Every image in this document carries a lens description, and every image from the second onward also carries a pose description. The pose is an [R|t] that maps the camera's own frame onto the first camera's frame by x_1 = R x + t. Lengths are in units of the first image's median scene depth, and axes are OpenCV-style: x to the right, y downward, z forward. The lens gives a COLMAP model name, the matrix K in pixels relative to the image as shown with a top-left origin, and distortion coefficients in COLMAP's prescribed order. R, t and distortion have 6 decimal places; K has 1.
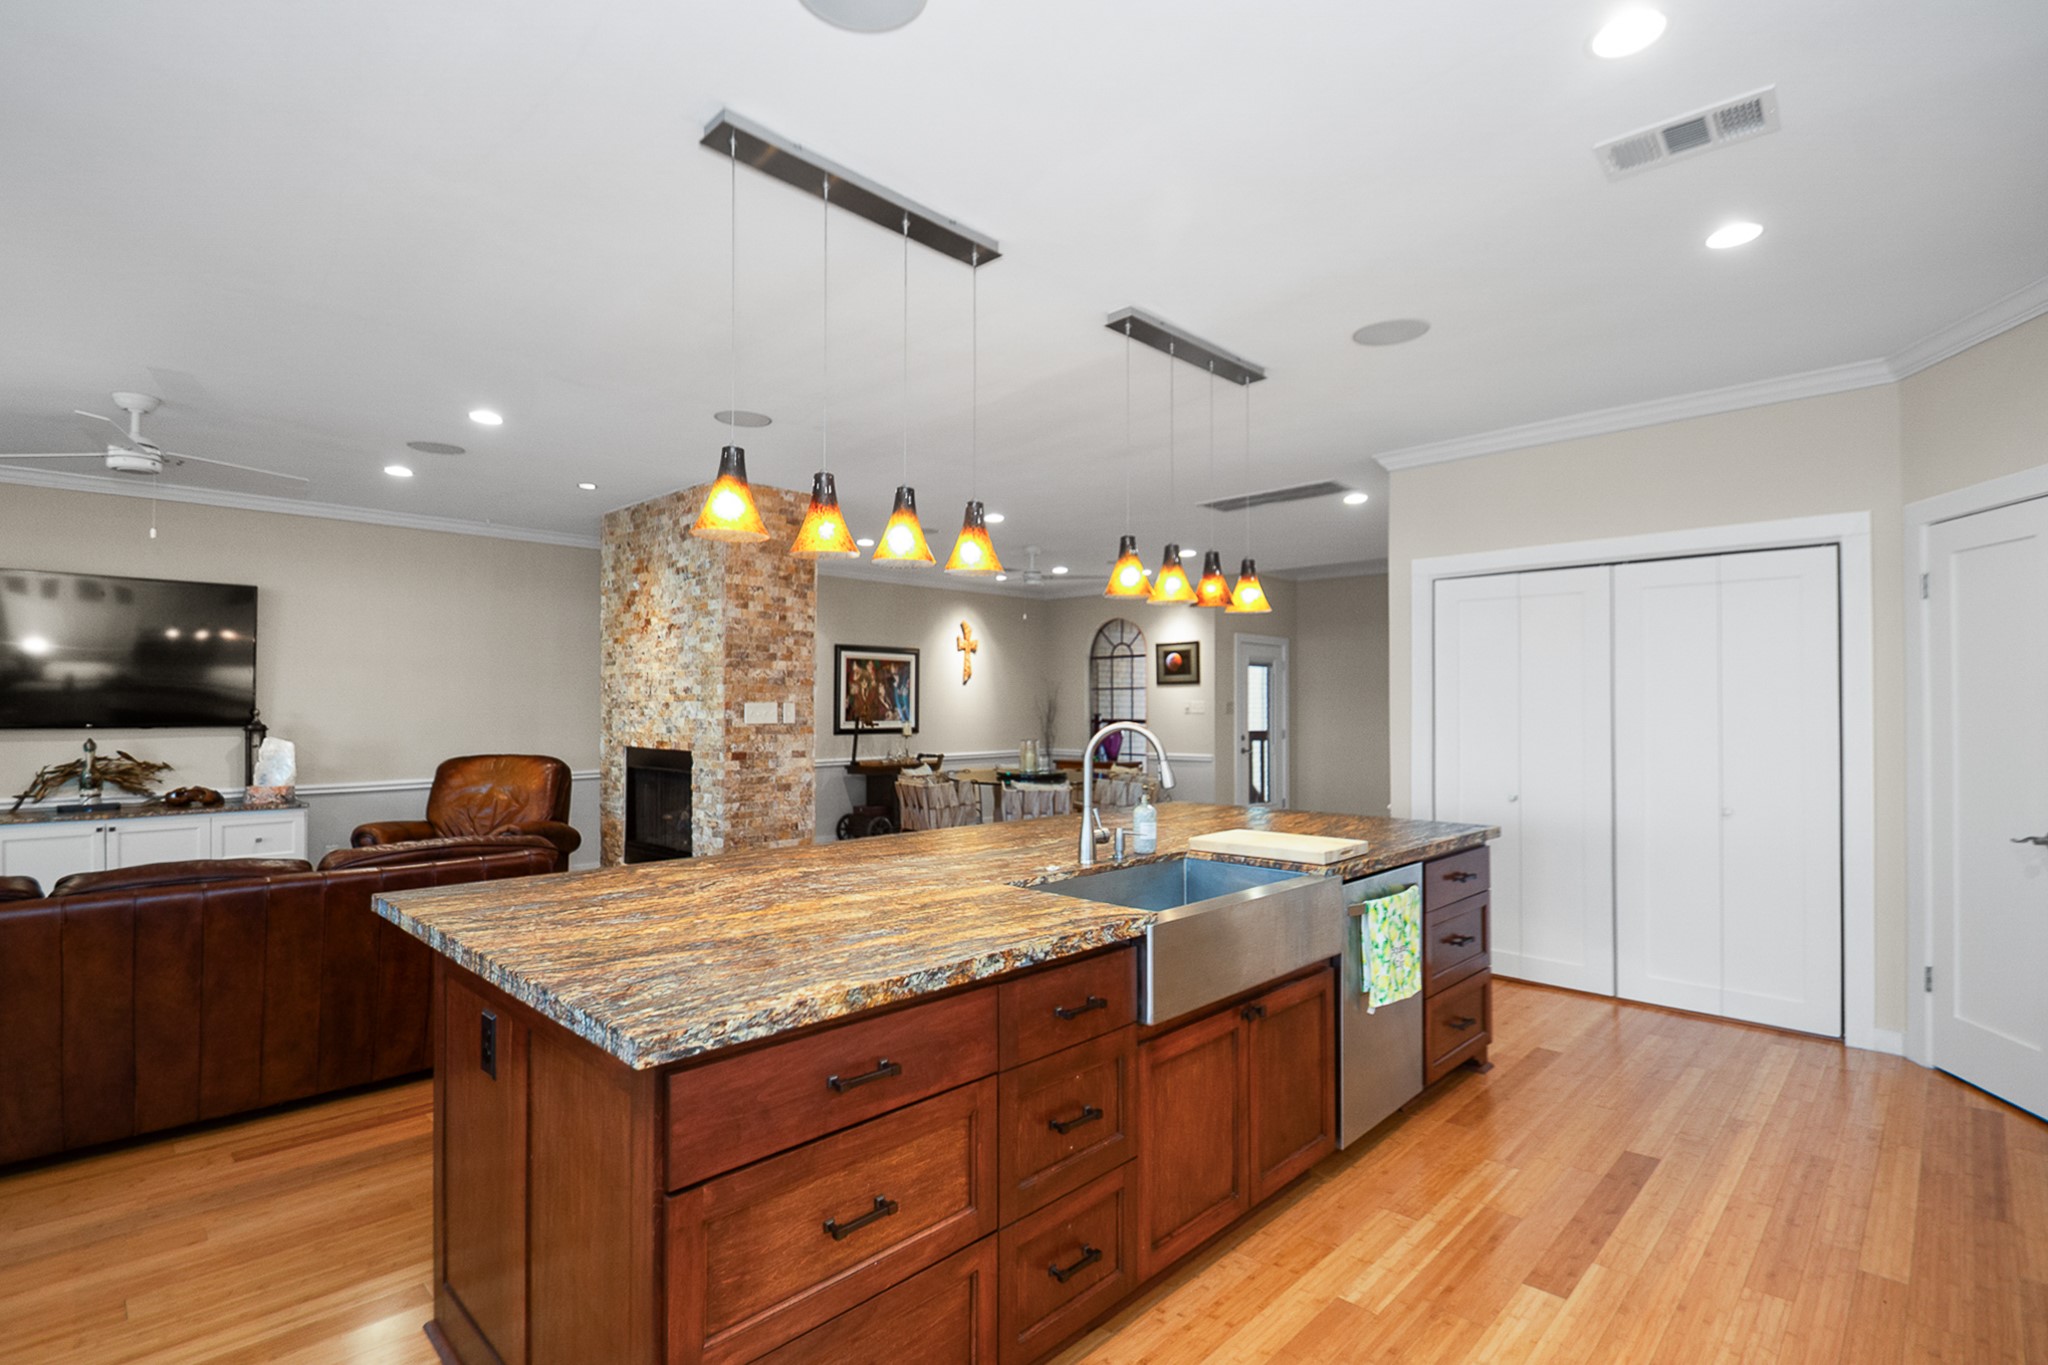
lens RADIAL K [[946.5, 0, 1007.6], [0, 946.5, 699.3], [0, 0, 1]] dist [0.002406, -0.001542]
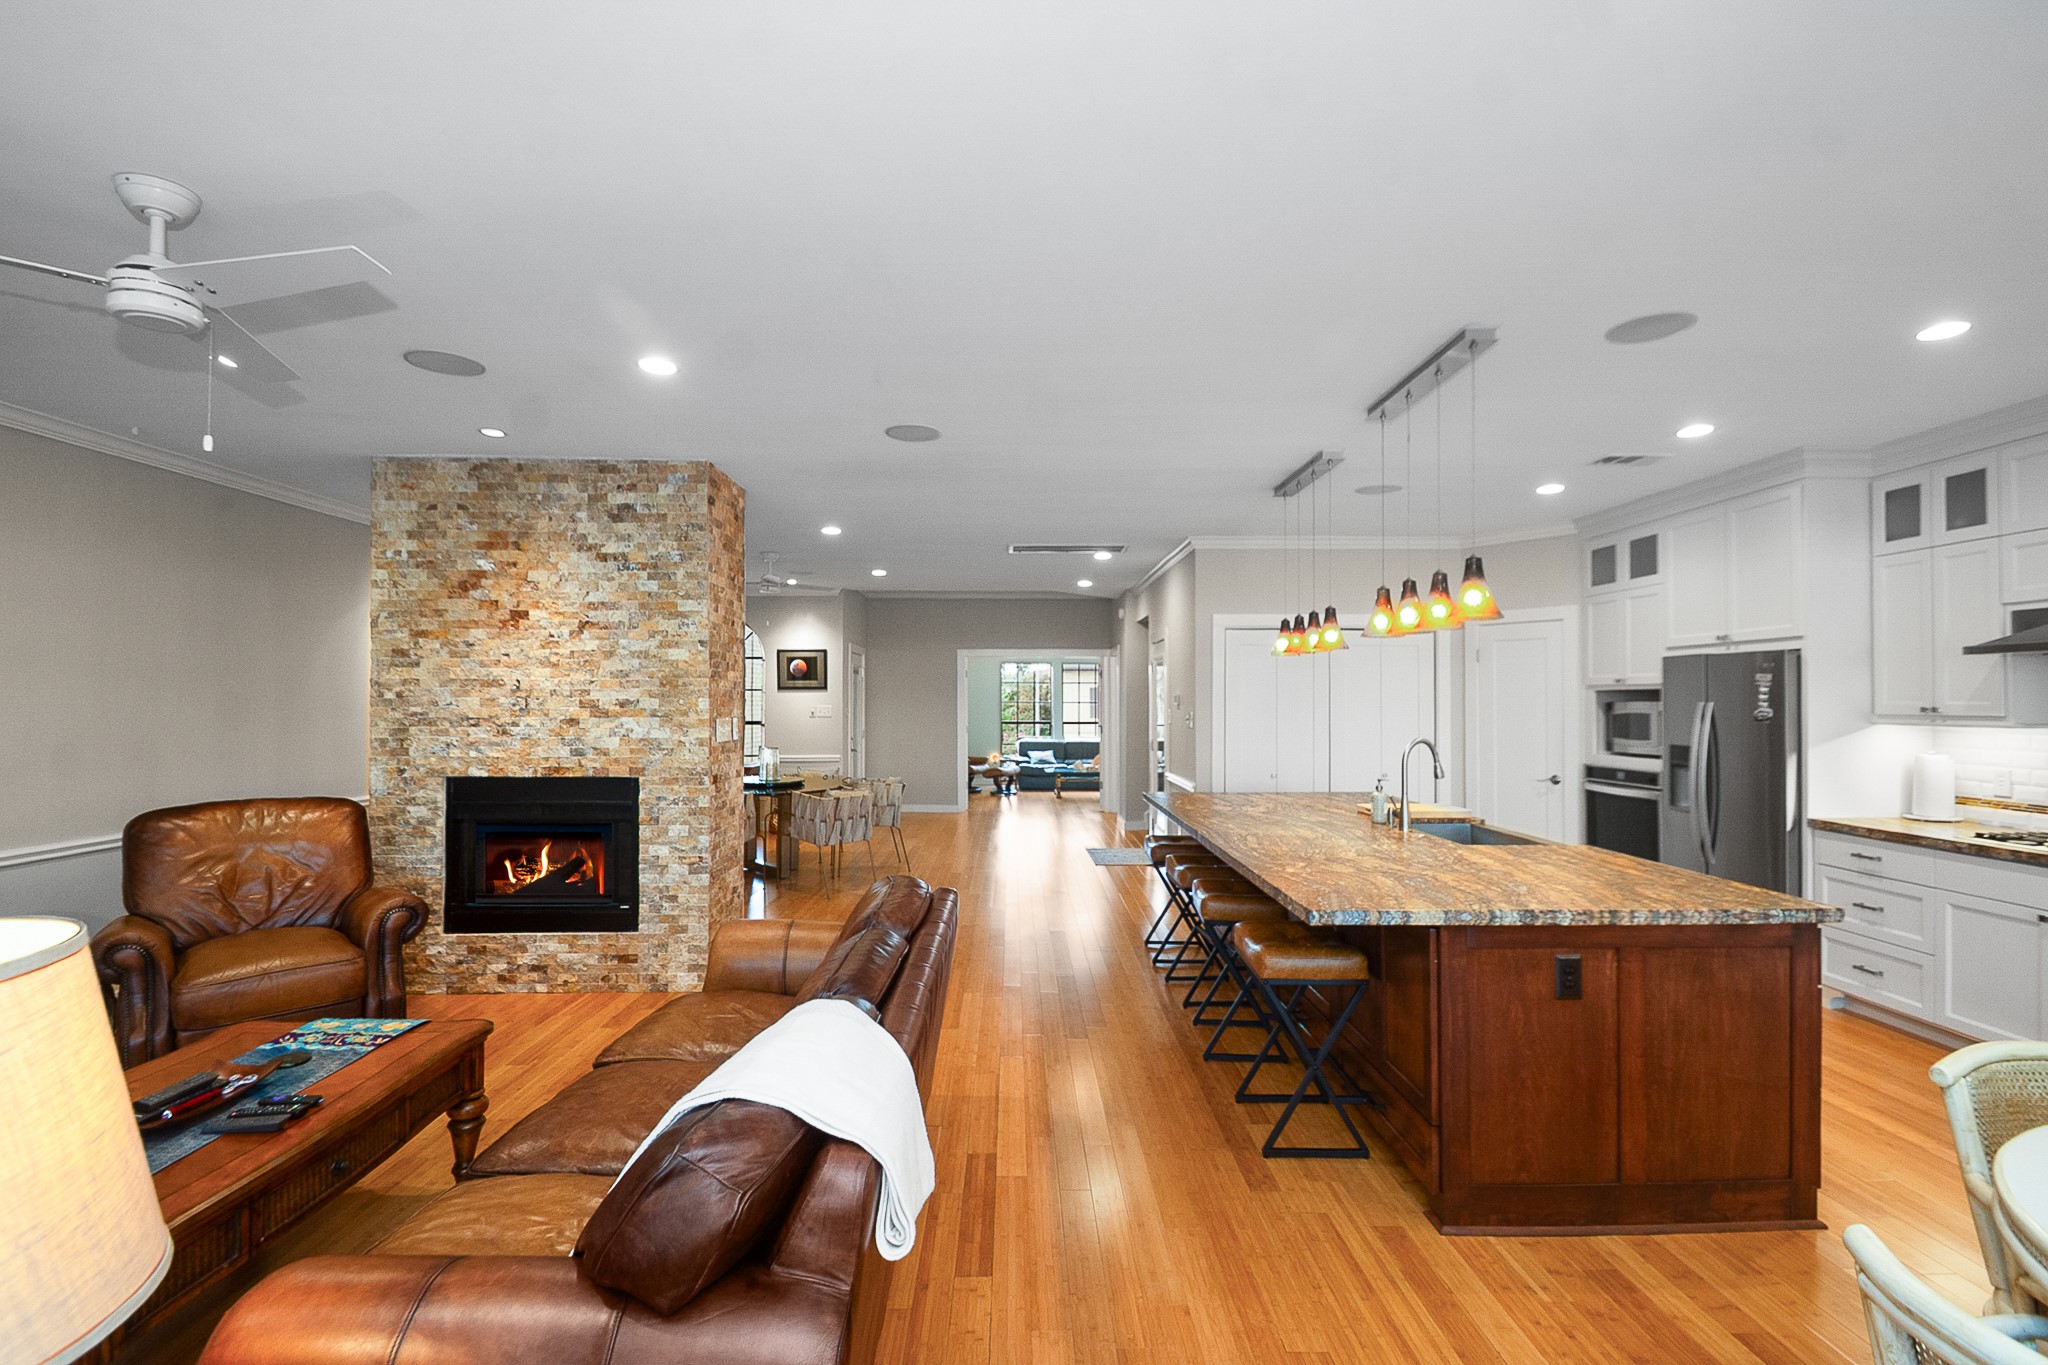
lens RADIAL K [[946.5, 0, 989.3], [0, 946.5, 698.5], [0, 0, 1]] dist [0.002406, -0.001542]
pose [[0.712298, 0.001972, 0.701874, -0.621014], [-0.006536, 0.999971, 0.003824, -0.017390], [-0.701847, -0.007311, 0.712291, 0.166962]]
